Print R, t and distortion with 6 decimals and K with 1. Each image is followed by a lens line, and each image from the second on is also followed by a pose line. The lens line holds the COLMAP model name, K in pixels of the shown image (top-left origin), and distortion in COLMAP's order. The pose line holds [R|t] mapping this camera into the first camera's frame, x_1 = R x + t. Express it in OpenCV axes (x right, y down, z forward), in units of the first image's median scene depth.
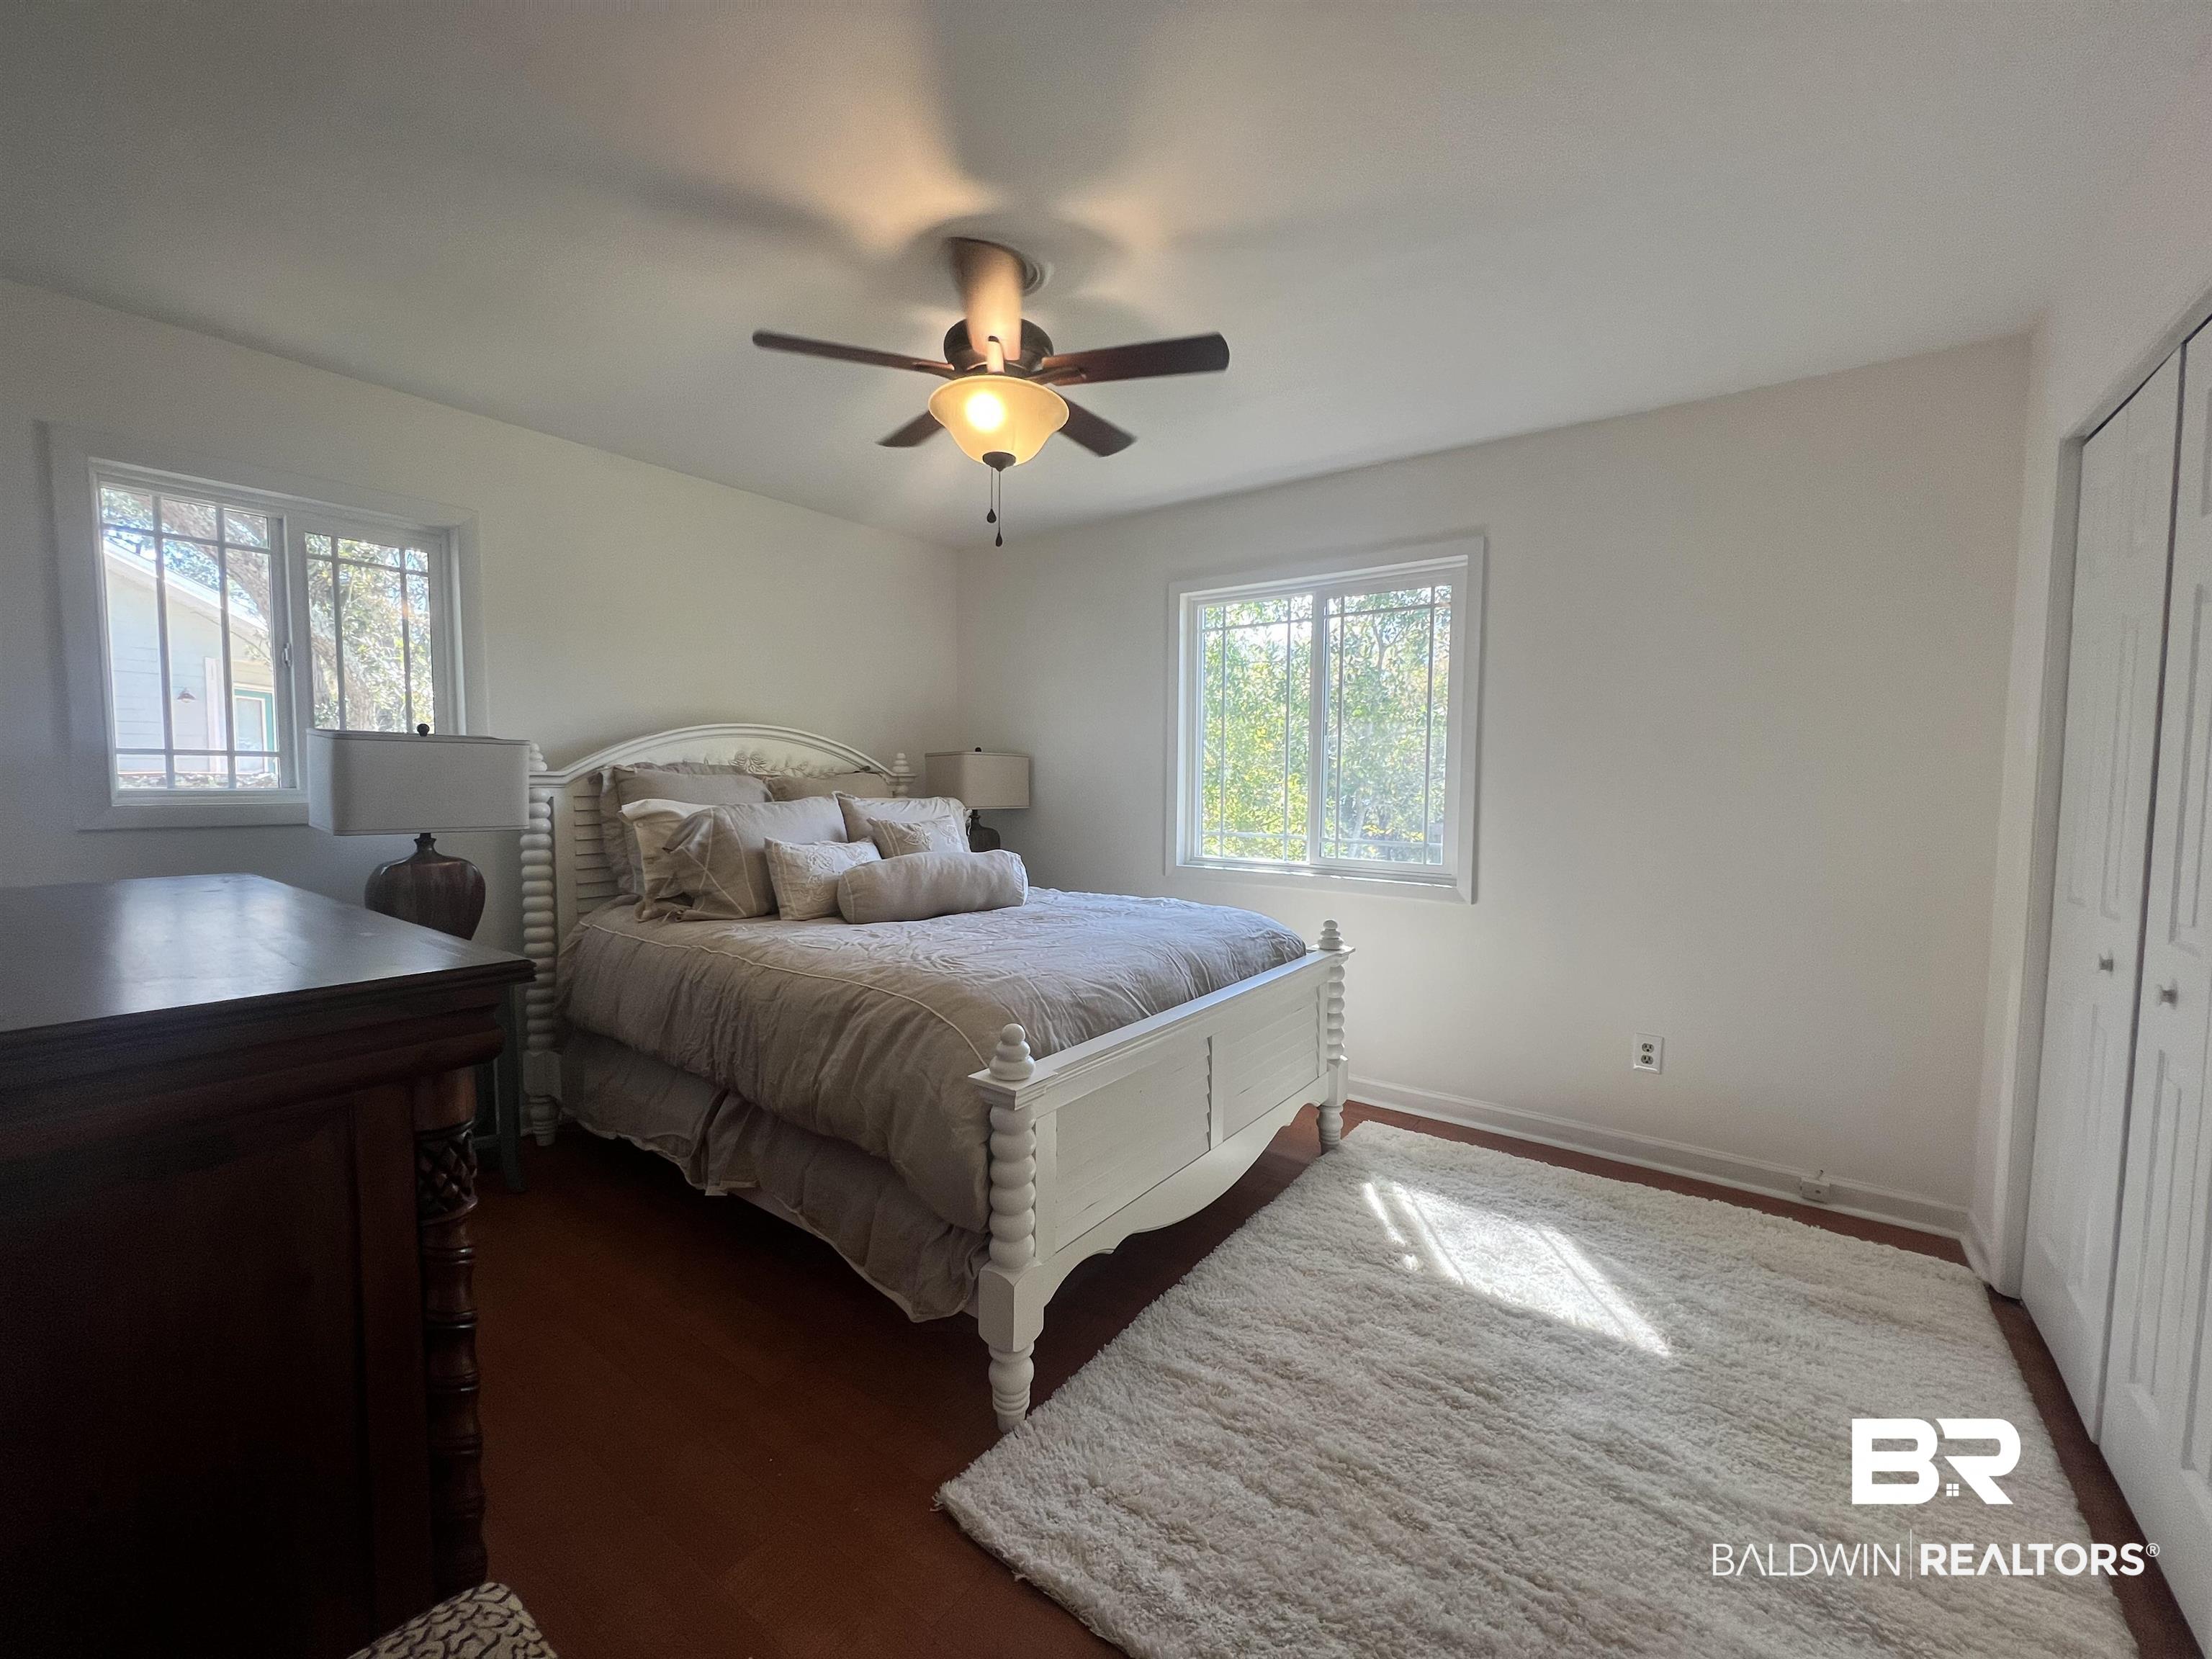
lens RADIAL K [[884.7, 0, 1106.0], [0, 884.7, 829.5], [0, 0, 1]] dist [0.000368, -0.000226]
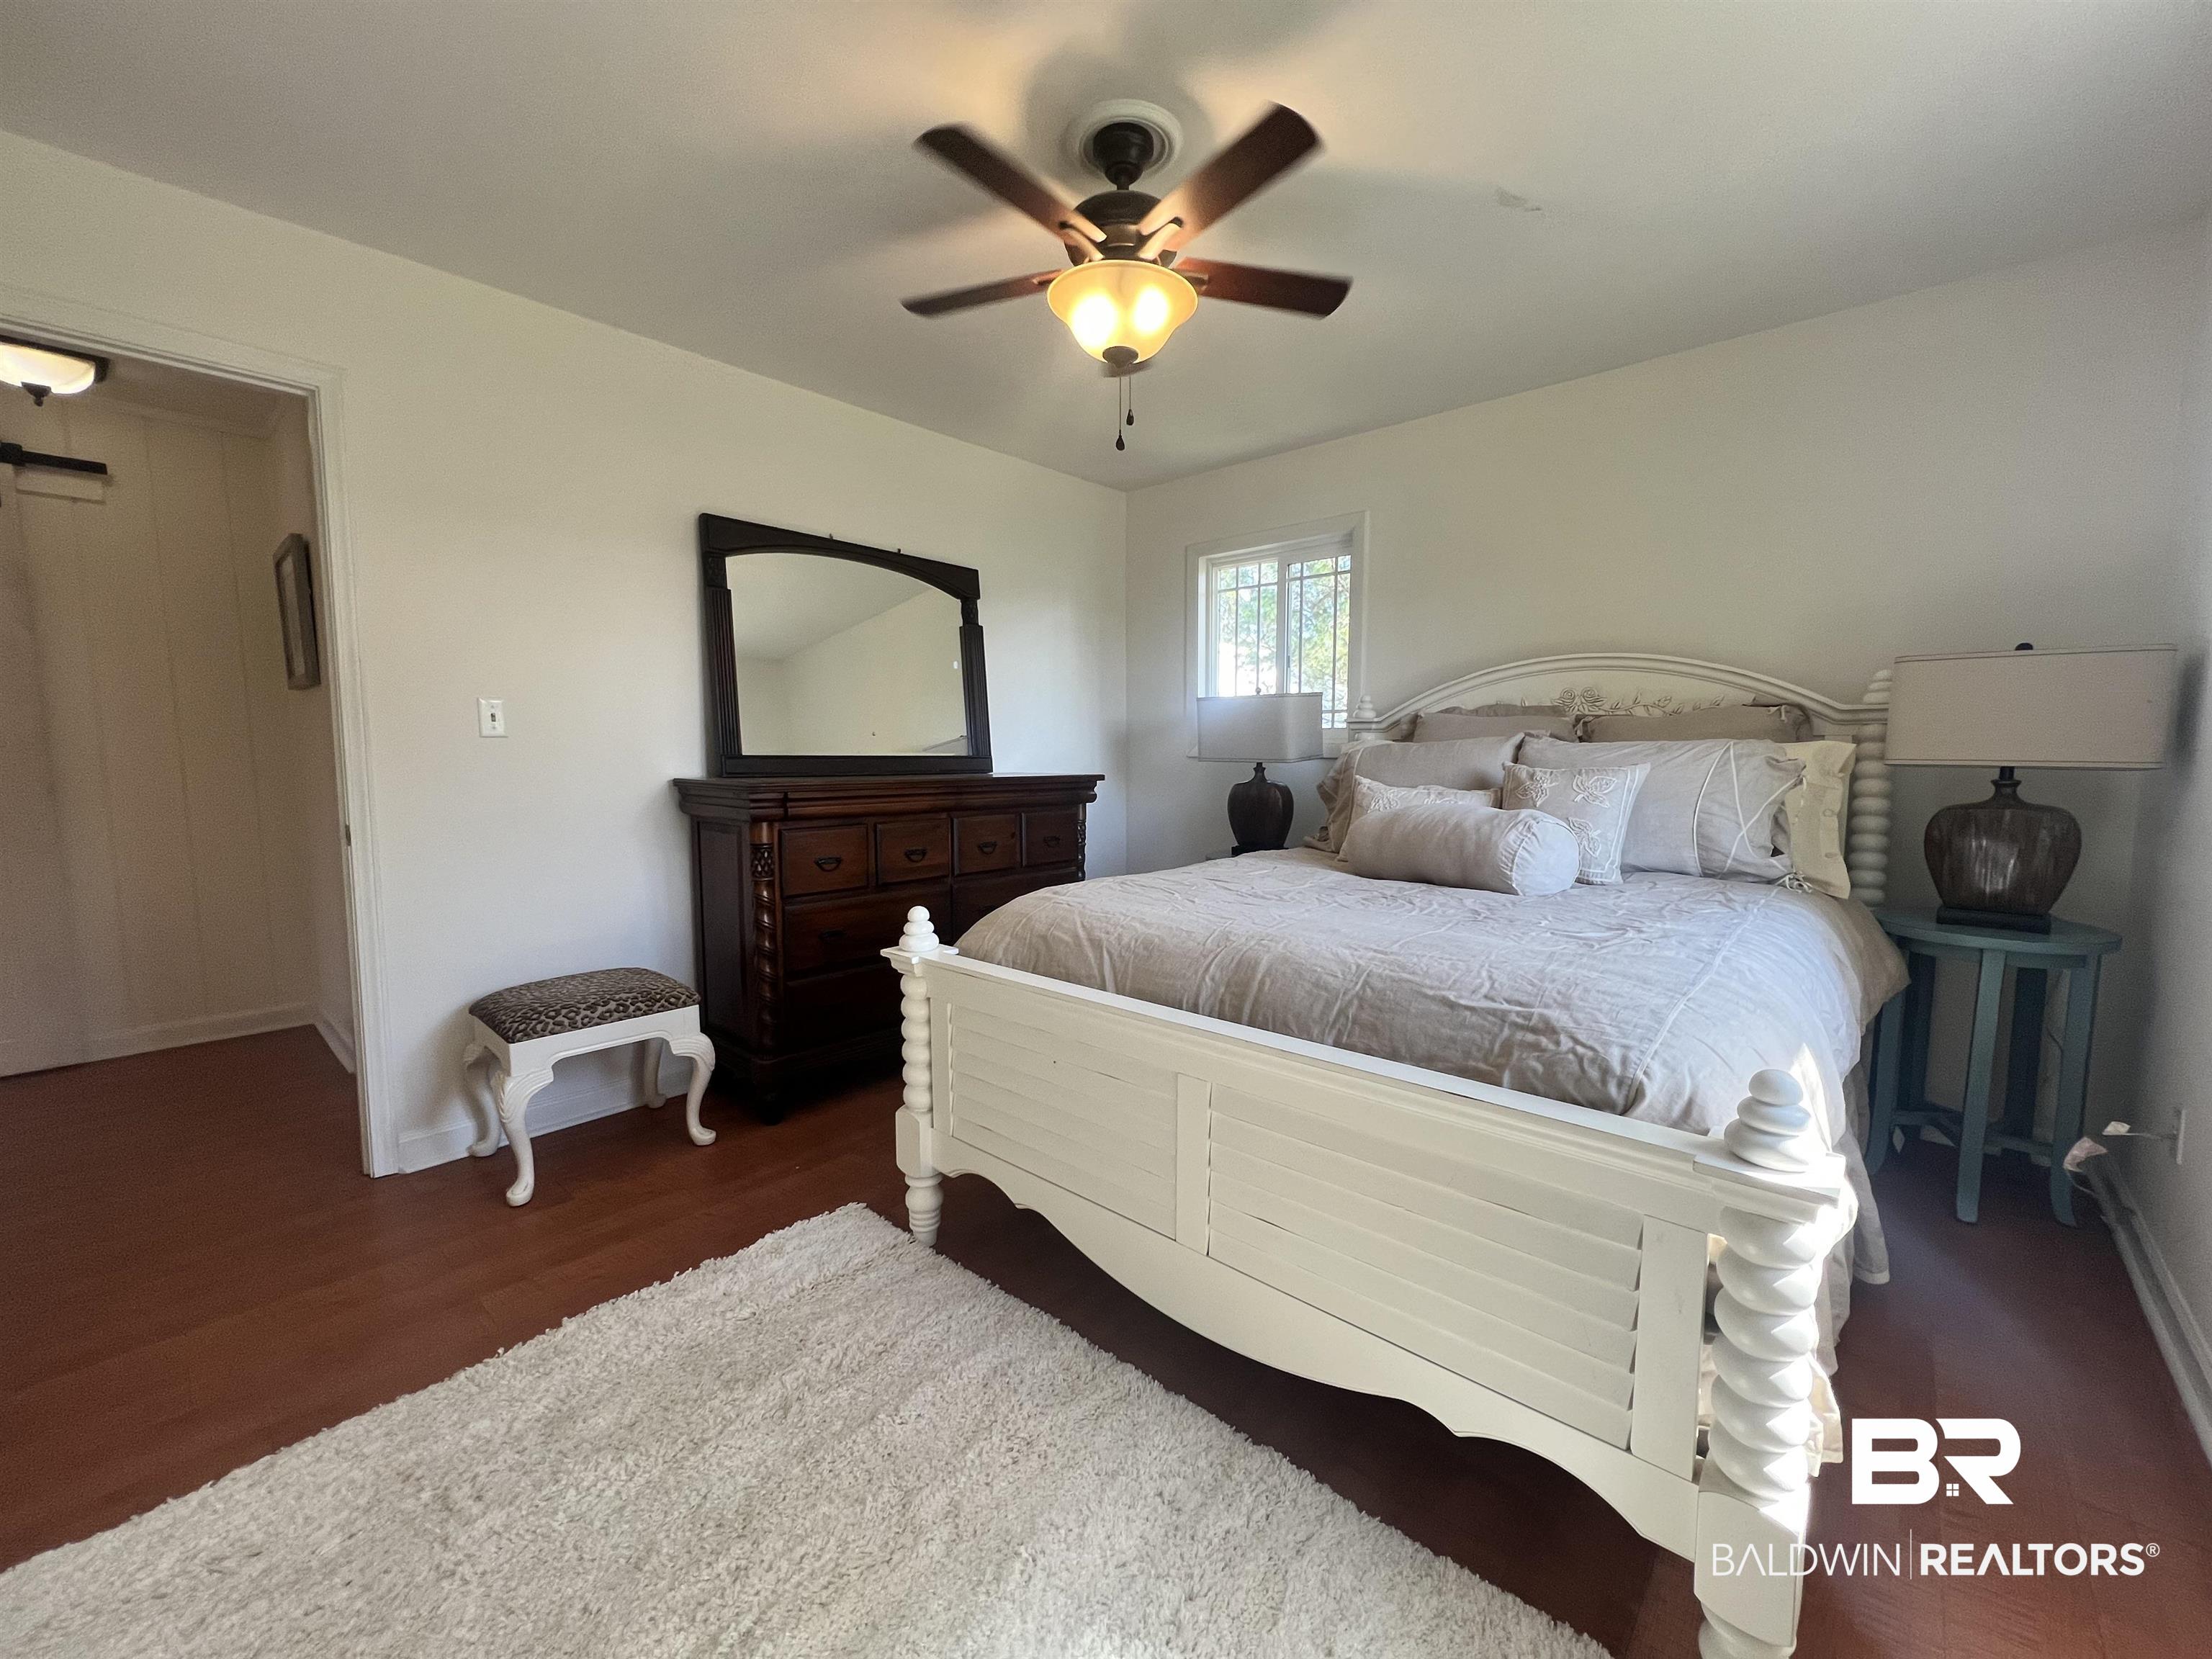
lens RADIAL K [[884.7, 0, 1106.0], [0, 884.7, 829.5], [0, 0, 1]] dist [0.000368, -0.000226]
pose [[-0.096762, 0.082307, -0.991898, 0.653767], [-0.060325, 0.994258, 0.088388, -0.001270], [0.993478, 0.068389, -0.091242, 0.849978]]
